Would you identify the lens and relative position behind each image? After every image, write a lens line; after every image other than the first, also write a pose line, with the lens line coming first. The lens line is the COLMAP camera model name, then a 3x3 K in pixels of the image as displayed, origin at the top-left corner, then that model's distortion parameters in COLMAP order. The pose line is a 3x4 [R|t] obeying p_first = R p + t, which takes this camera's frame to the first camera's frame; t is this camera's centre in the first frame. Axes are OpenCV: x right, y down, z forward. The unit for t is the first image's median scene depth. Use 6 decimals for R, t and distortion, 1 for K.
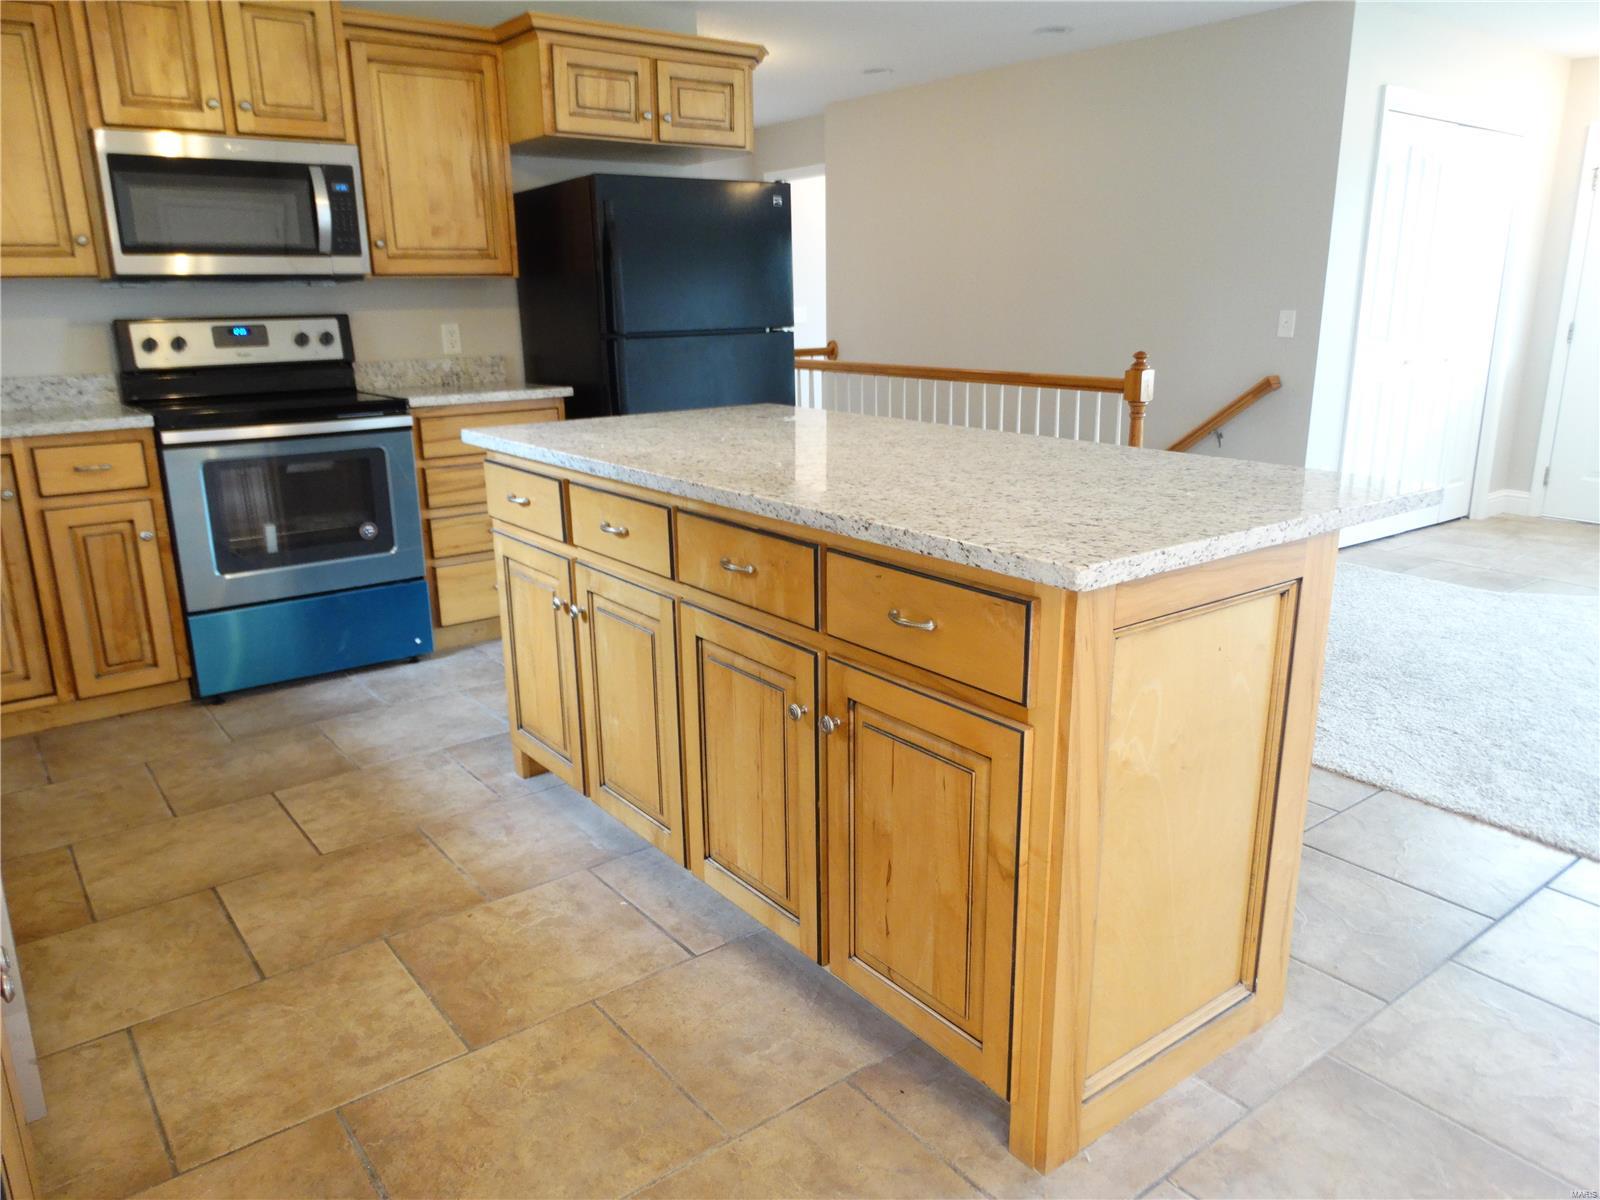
lens RADIAL K [[1146.3, 0, 803.7], [0, 1146.3, 597.7], [0, 0, 1]] dist [0.005927, 0.000157]
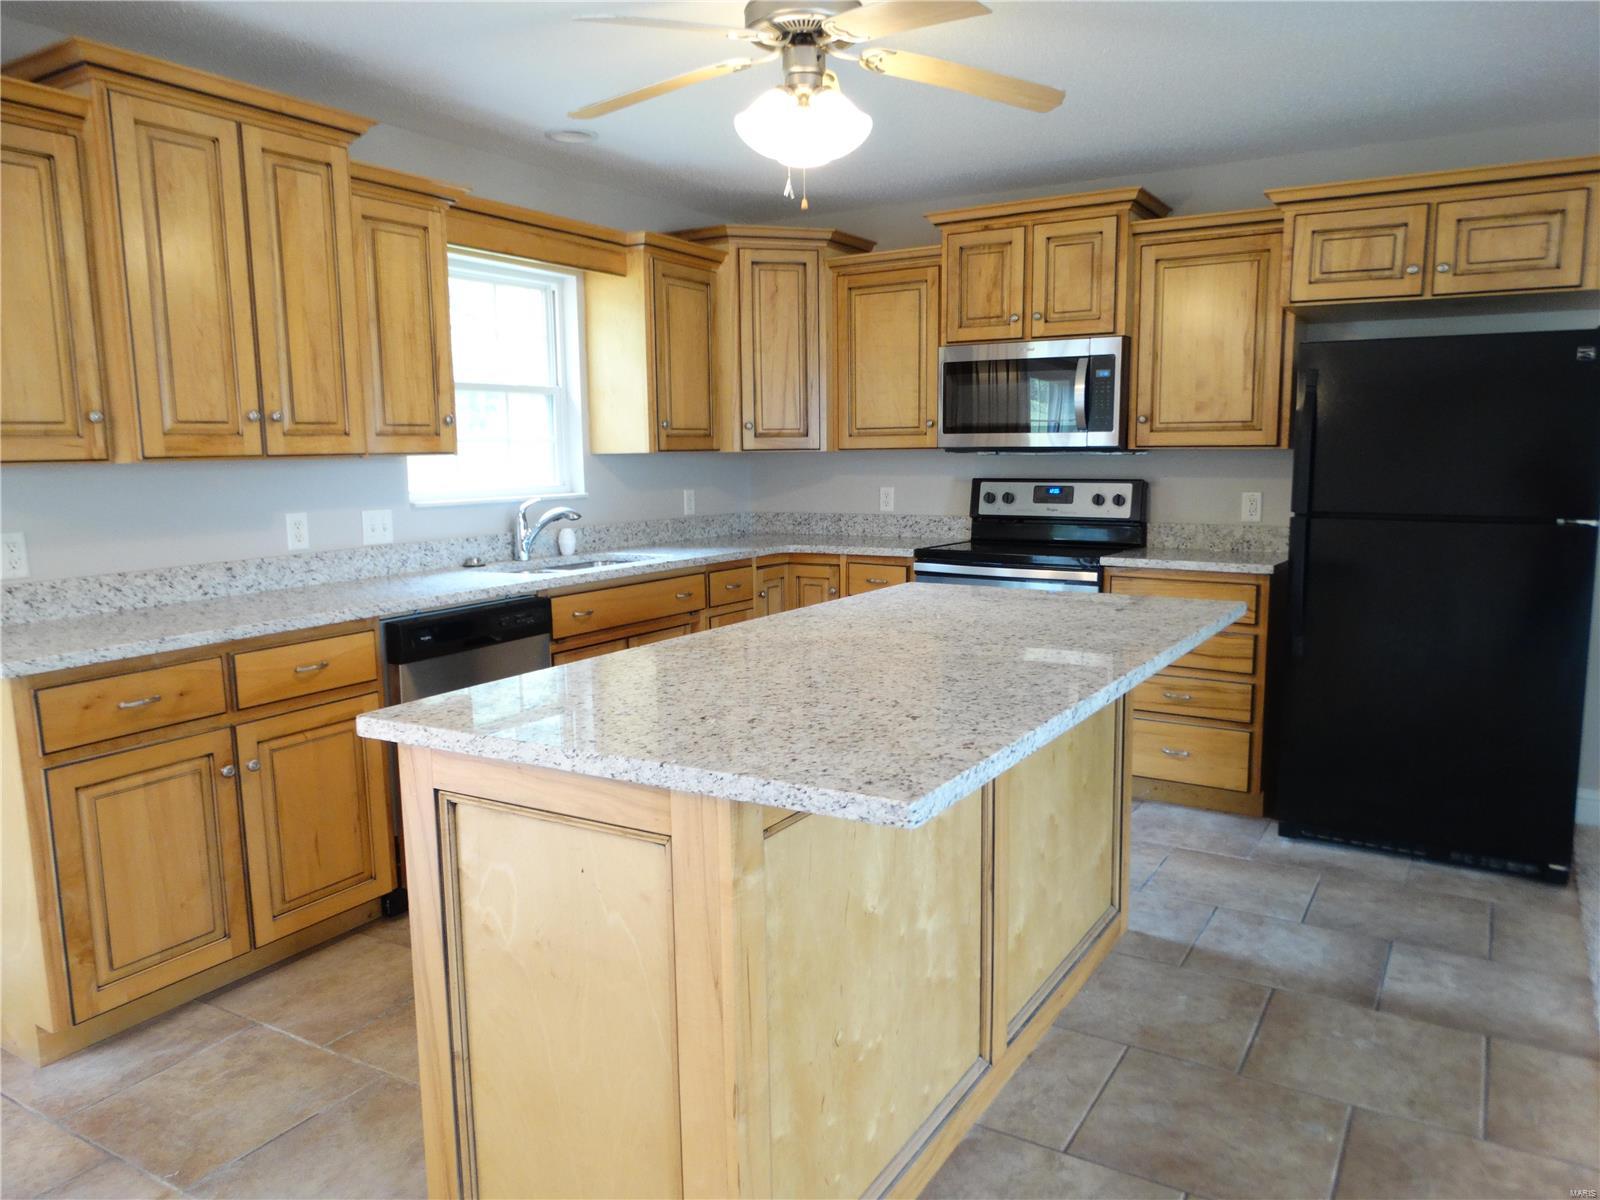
lens RADIAL K [[1146.3, 0, 803.7], [0, 1146.3, 597.7], [0, 0, 1]] dist [0.005927, 0.000157]
pose [[0.367336, 0.134451, -0.920319, 0.616986], [-0.238015, 0.970137, 0.046727, -0.130979], [0.899118, 0.201885, 0.388368, 0.353664]]
